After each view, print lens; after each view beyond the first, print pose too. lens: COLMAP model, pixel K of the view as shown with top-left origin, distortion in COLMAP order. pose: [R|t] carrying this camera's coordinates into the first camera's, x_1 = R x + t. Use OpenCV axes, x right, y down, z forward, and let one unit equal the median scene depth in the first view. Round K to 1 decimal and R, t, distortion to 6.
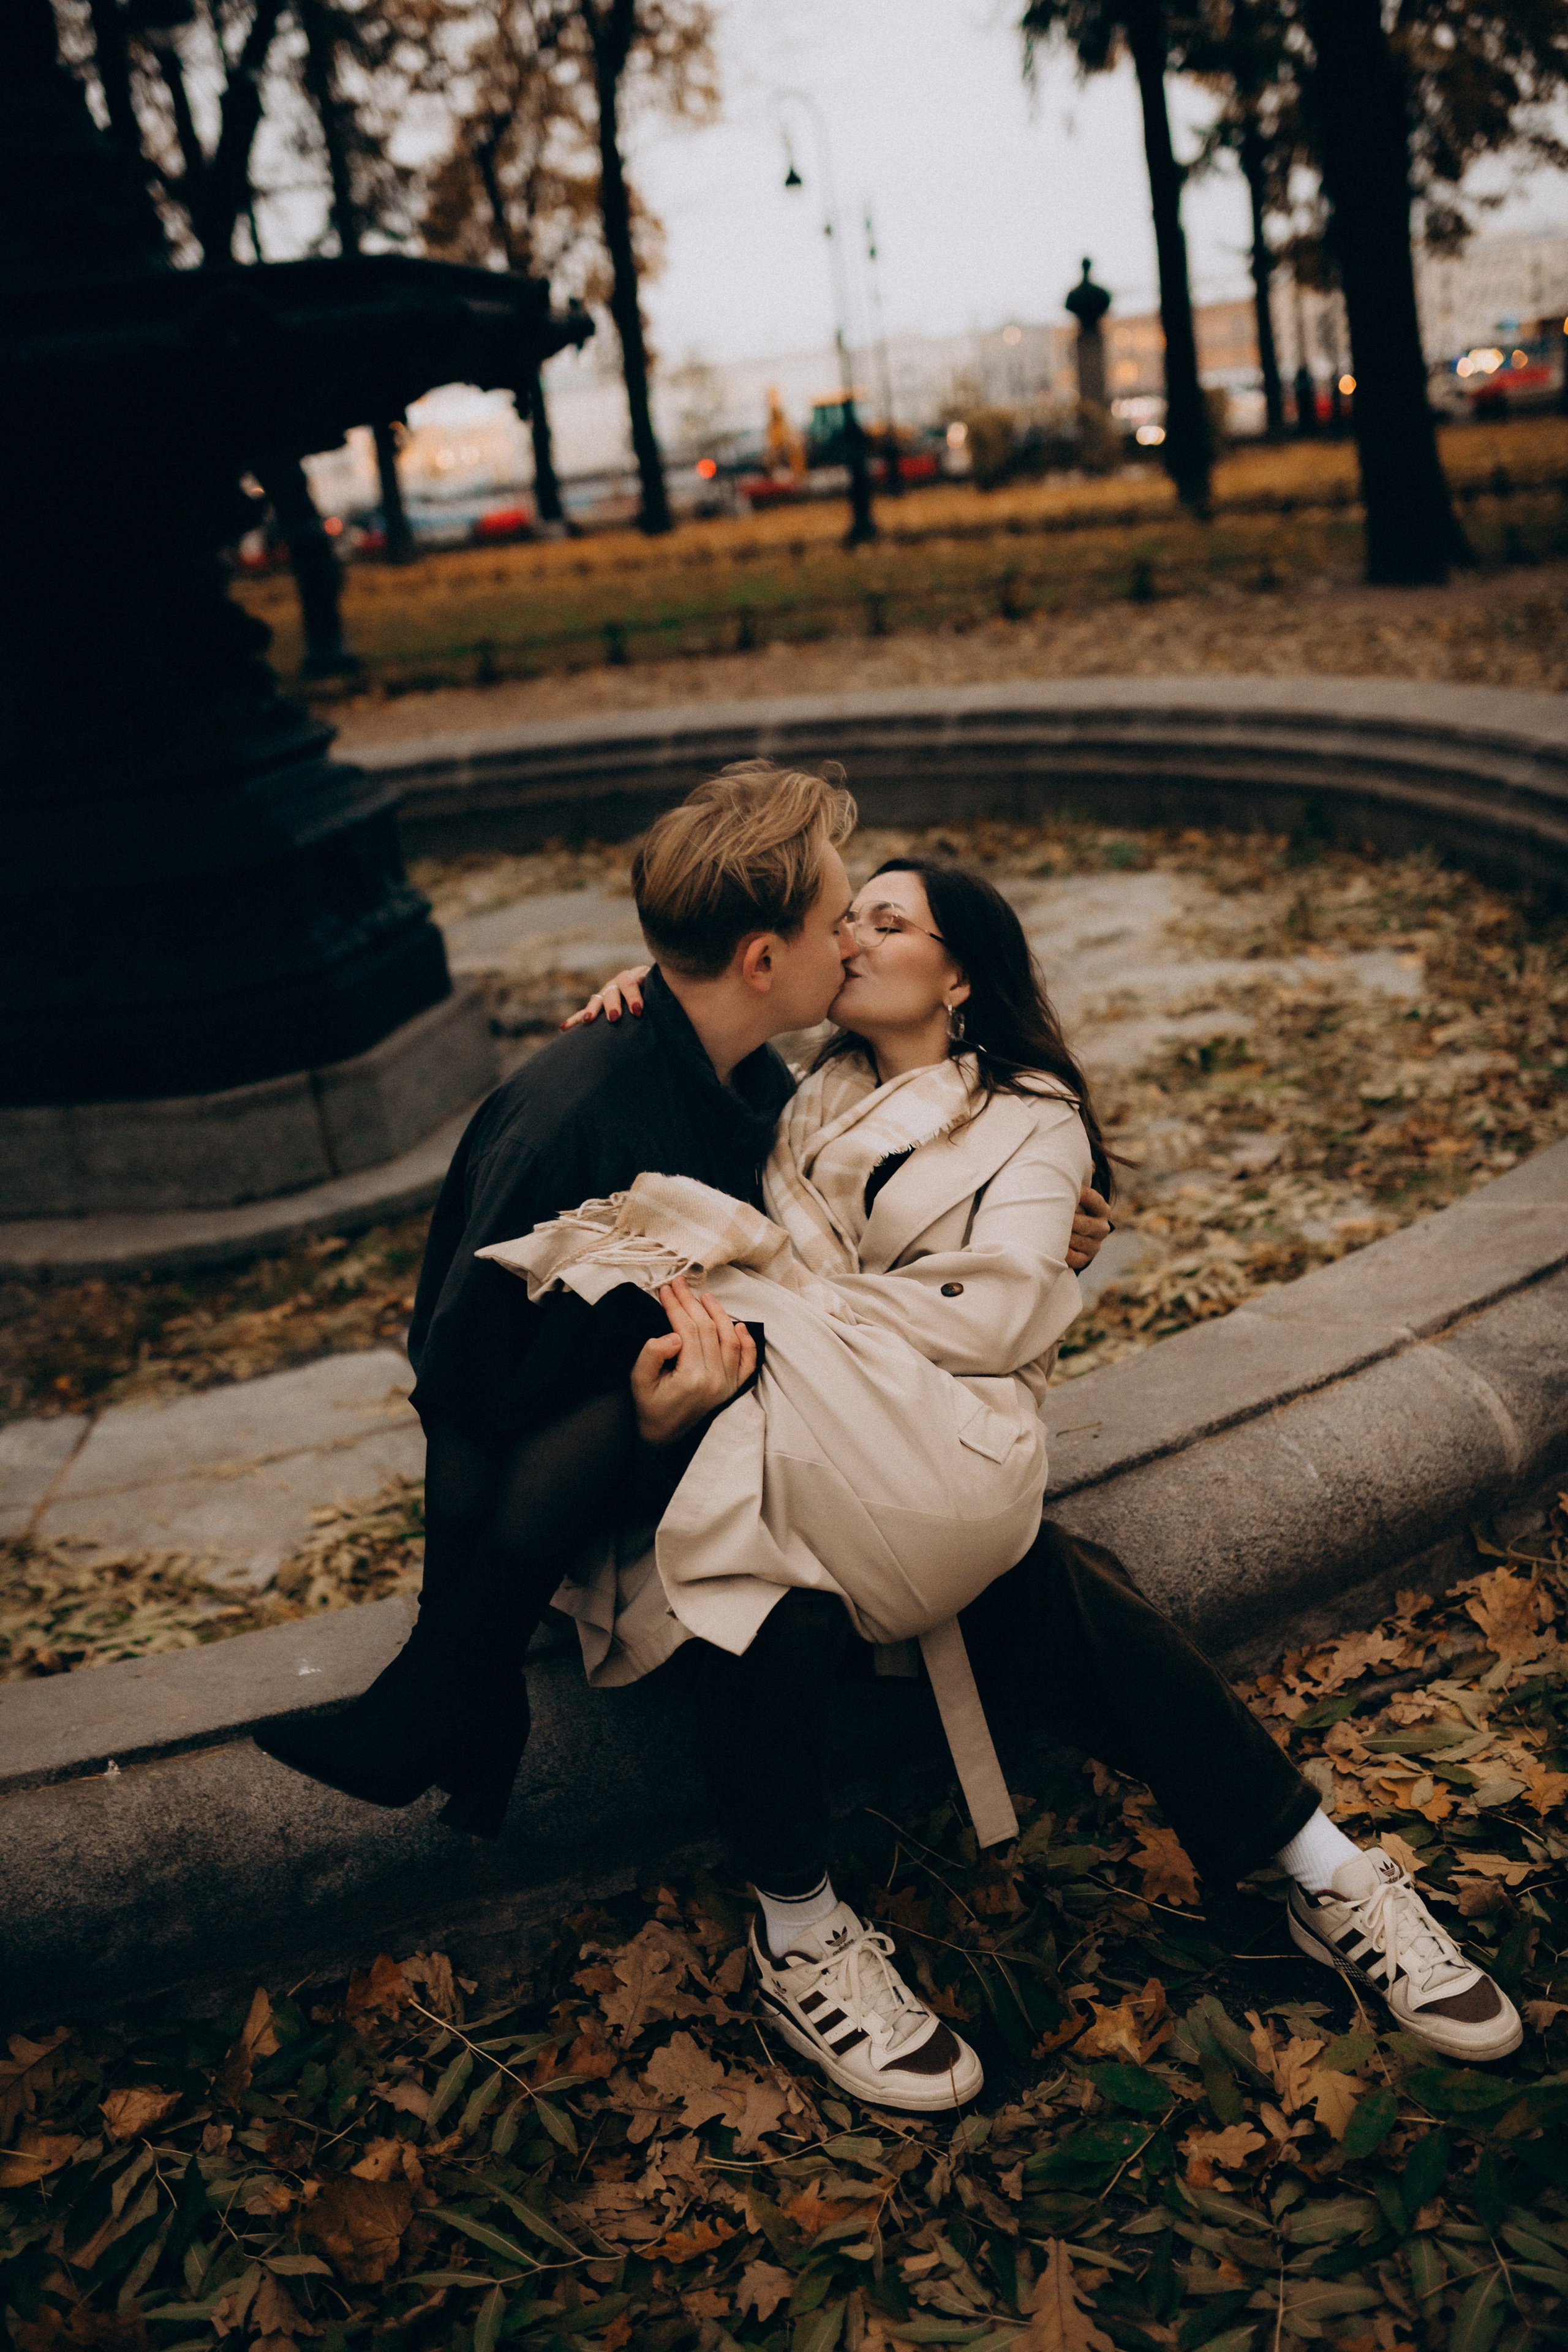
lens RADIAL K [[2238.3, 0, 779.7], [0, 2238.3, 1186.4], [0, 0, 1]] dist [-0.072488, 0.102411]
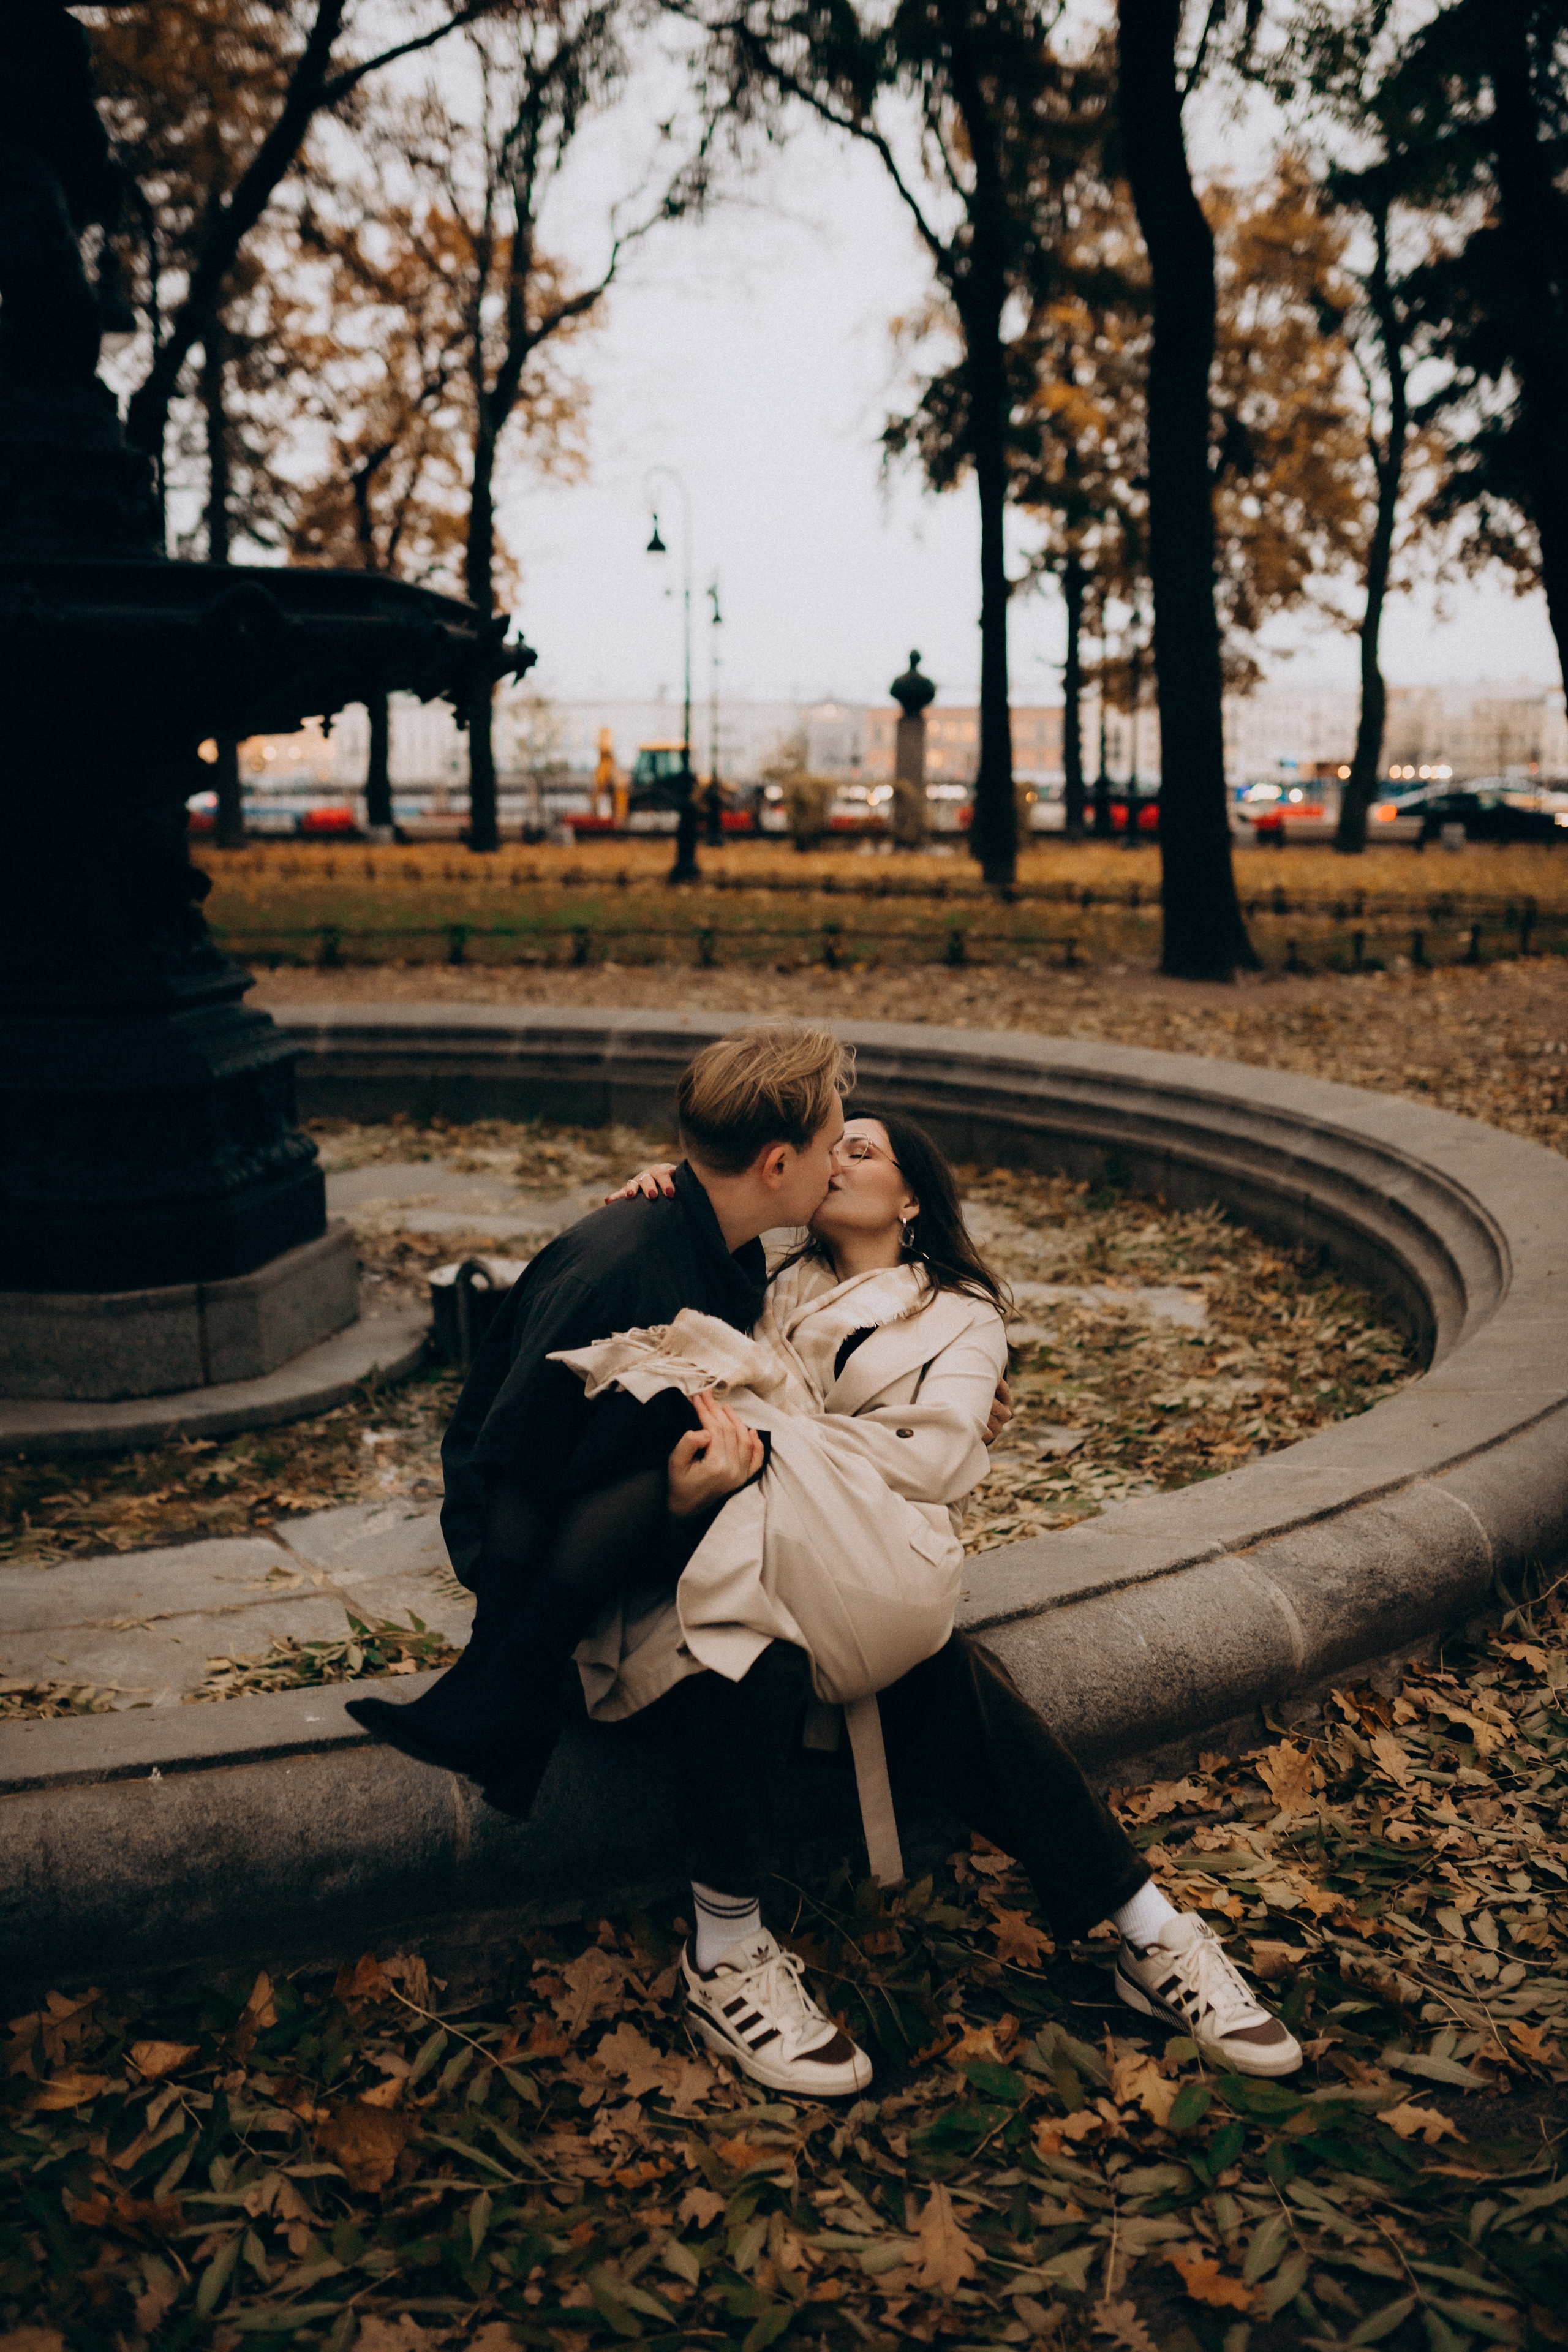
lens RADIAL K [[2238.3, 0, 779.7], [0, 2238.3, 1186.4], [0, 0, 1]] dist [-0.072488, 0.102411]
pose [[0.988214, 0.113471, 0.102745, -0.058485], [-0.097026, 0.983463, -0.152928, 0.046492], [-0.118399, 0.141157, 0.982882, -0.111893]]
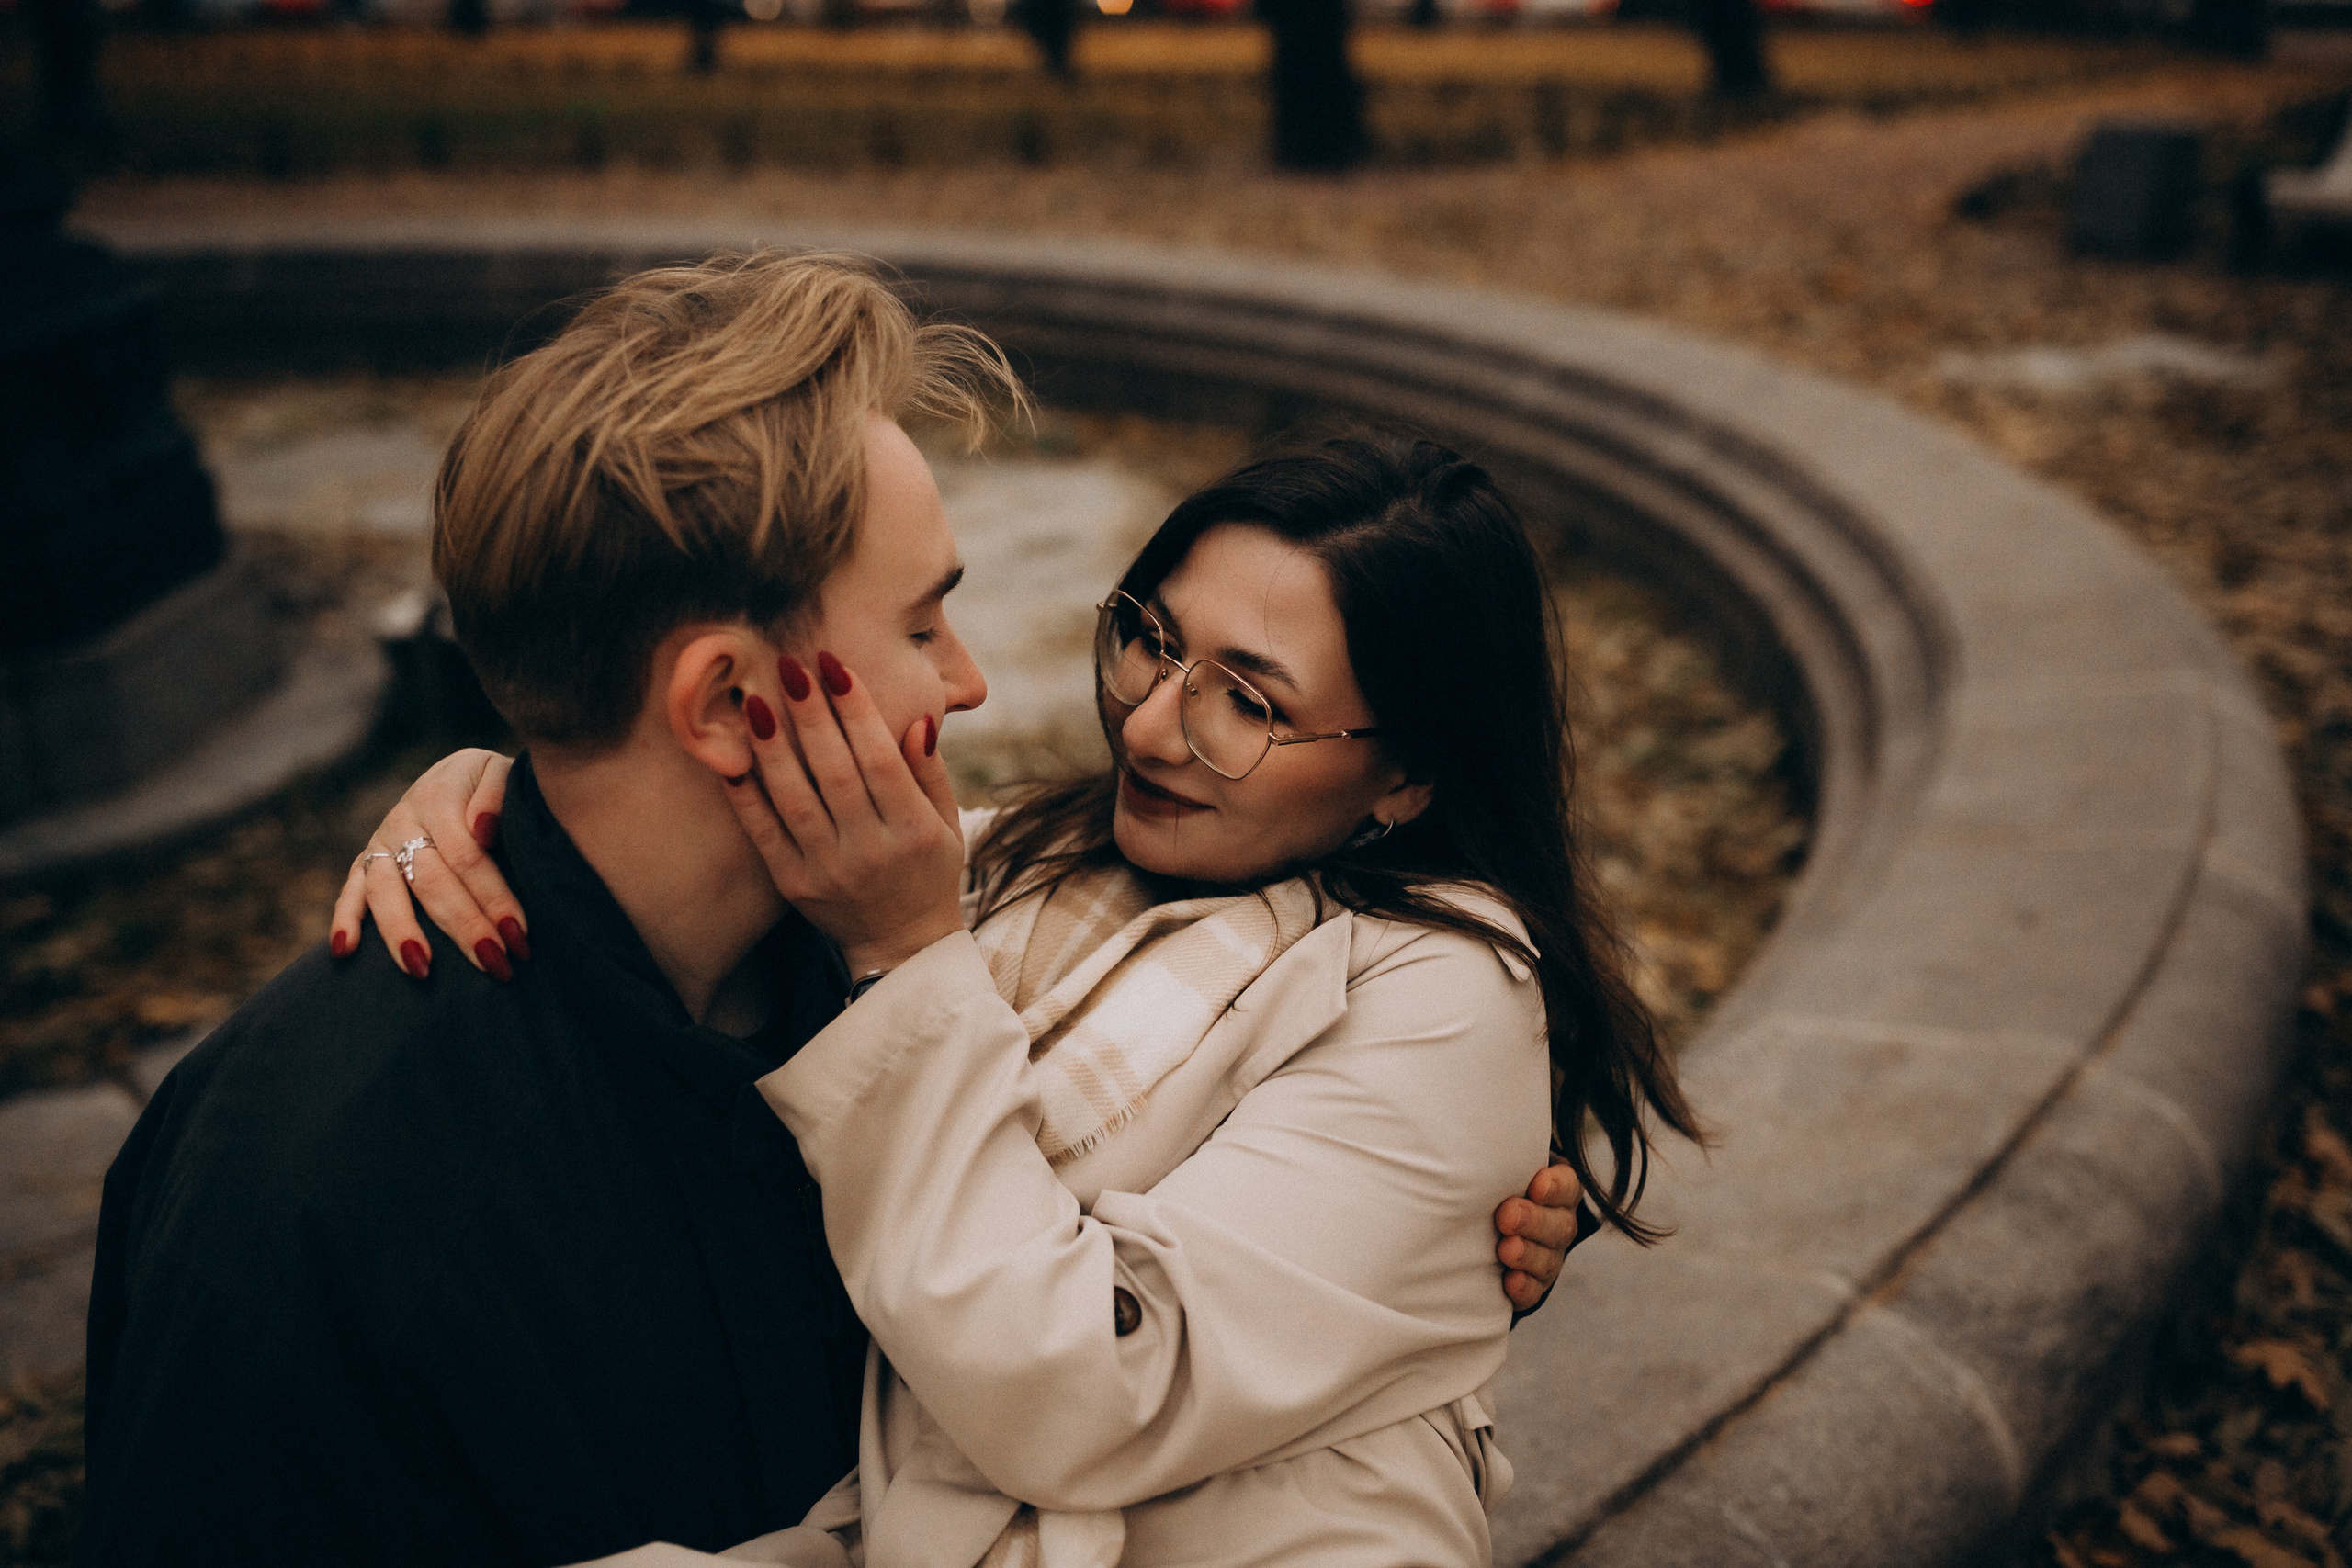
lens RADIAL K [[2238.0, 0, 1181.2], [0, 2238.0, 774.5], [0, 0, 1]] dist [-0.072488, 0.102411]
pose [[0.962060, 0.044070, 0.269255, -0.045067], [-0.046764, 0.998899, 0.003596, -0.042393], [-0.268800, -0.016051, 0.963062, 0.249099]]
